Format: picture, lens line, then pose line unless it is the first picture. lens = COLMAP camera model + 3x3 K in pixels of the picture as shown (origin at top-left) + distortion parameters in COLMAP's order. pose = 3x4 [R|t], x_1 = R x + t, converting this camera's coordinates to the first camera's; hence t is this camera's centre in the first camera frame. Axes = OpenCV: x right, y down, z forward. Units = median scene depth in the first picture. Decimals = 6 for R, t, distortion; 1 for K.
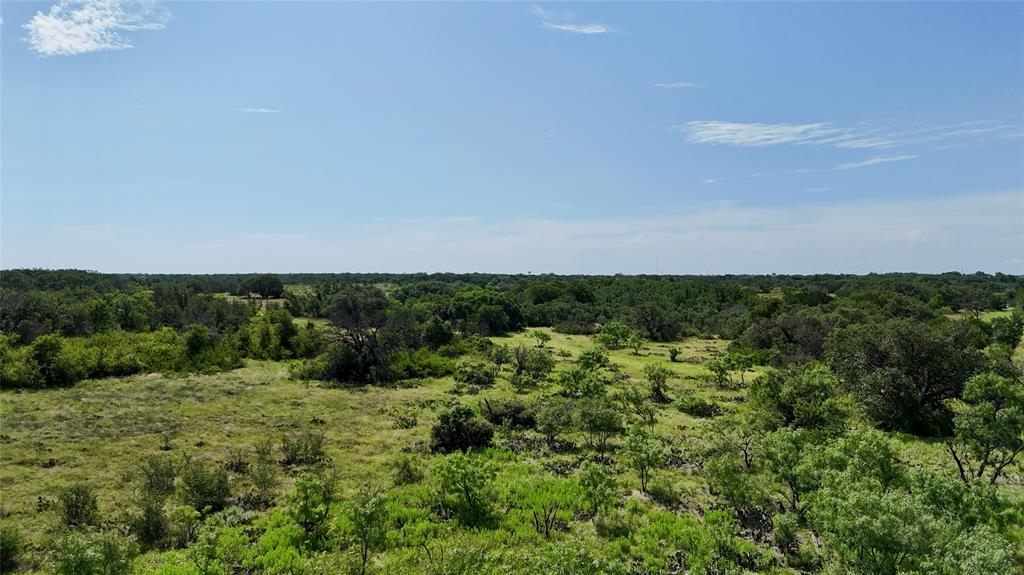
lens RADIAL K [[743.1, 0, 501.6], [0, 743.1, 287.8], [0, 0, 1]] dist [0.055331, -0.048420]
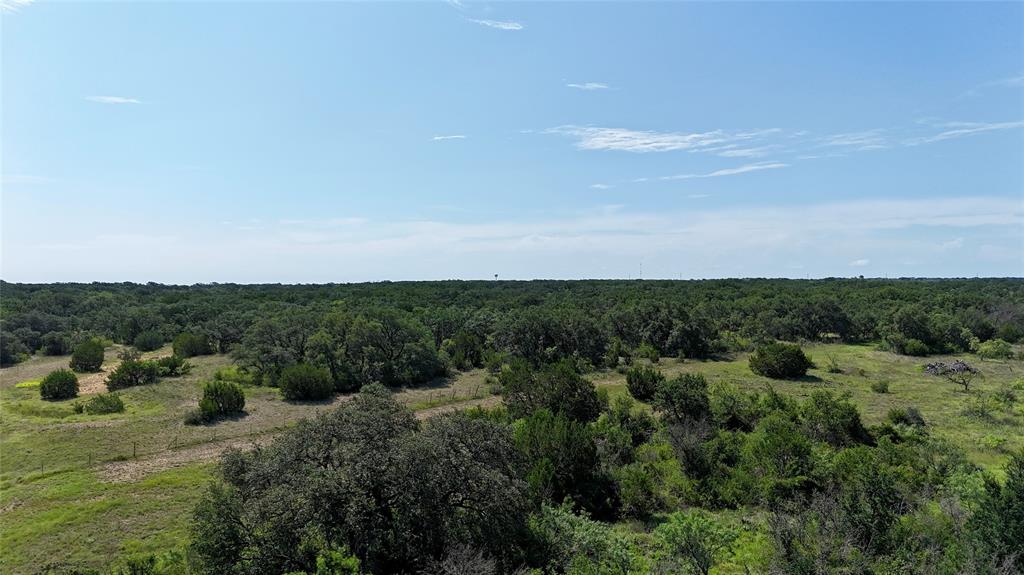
lens RADIAL K [[743.1, 0, 511.4], [0, 743.1, 286.1], [0, 0, 1]] dist [0.055331, -0.048420]
pose [[0.985328, -0.007469, 0.170509, -0.080718], [0.008585, 0.999946, -0.005808, -0.003875], [-0.170456, 0.007186, 0.985339, 0.082526]]
